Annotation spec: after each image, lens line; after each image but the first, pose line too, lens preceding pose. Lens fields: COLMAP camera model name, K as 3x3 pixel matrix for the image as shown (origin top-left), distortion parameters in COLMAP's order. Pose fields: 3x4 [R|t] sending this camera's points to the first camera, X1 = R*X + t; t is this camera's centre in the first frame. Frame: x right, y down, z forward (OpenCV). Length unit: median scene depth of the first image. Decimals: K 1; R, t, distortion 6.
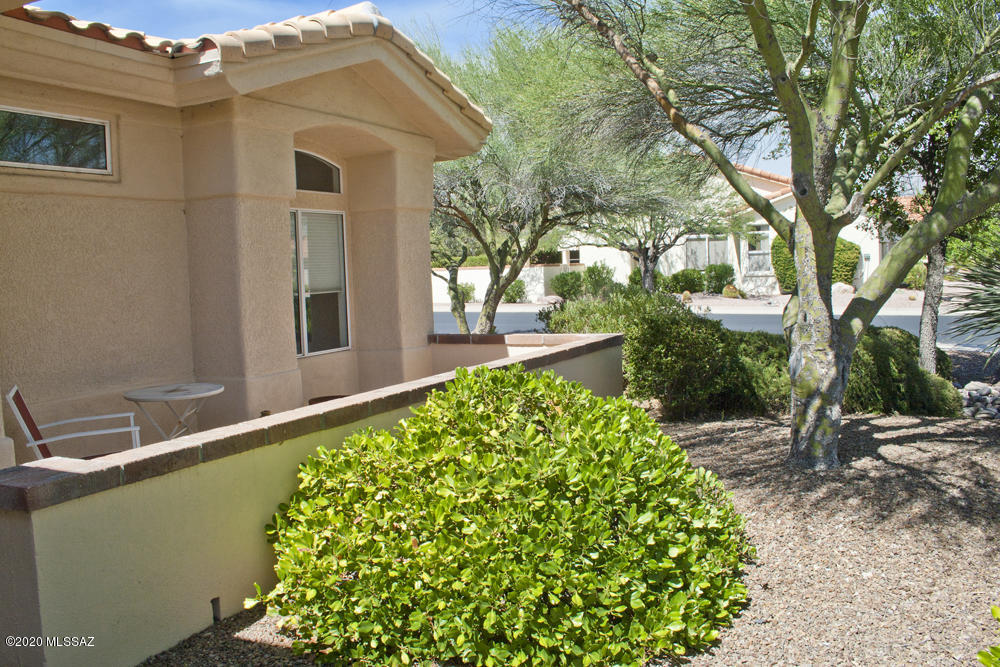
lens RADIAL K [[856.4, 0, 500.0], [0, 856.4, 333.5], [0, 0, 1]] dist [-0.153091, 0.129839]
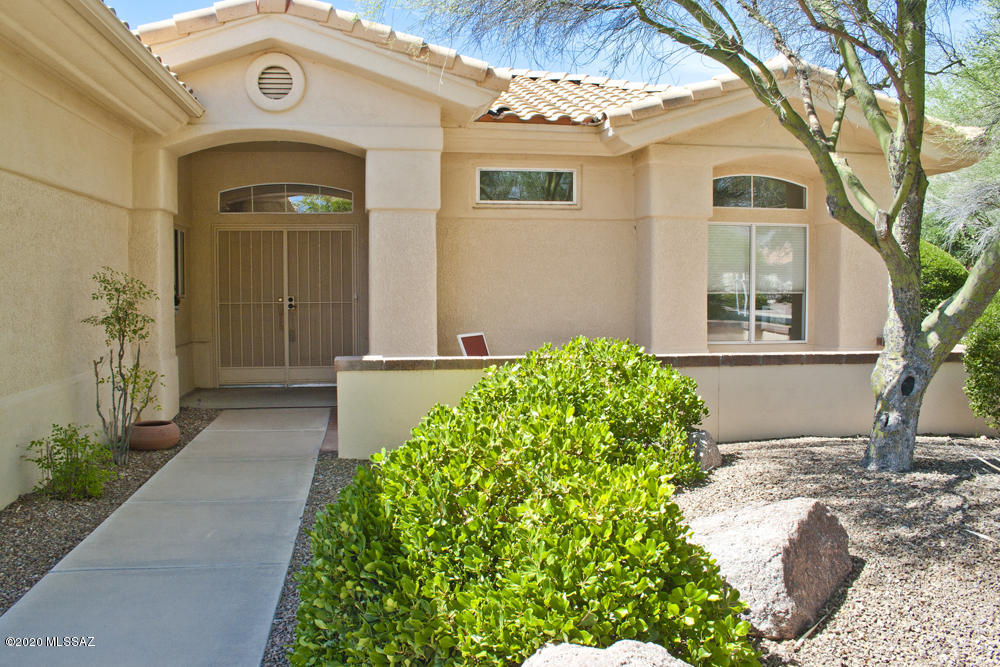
lens RADIAL K [[856.4, 0, 500.0], [0, 856.4, 333.5], [0, 0, 1]] dist [-0.153091, 0.129839]
pose [[0.580317, 0.083161, -0.810134, 0.714745], [-0.083605, 0.995600, 0.042311, -0.011341], [0.810088, 0.043178, 0.584717, -0.010023]]
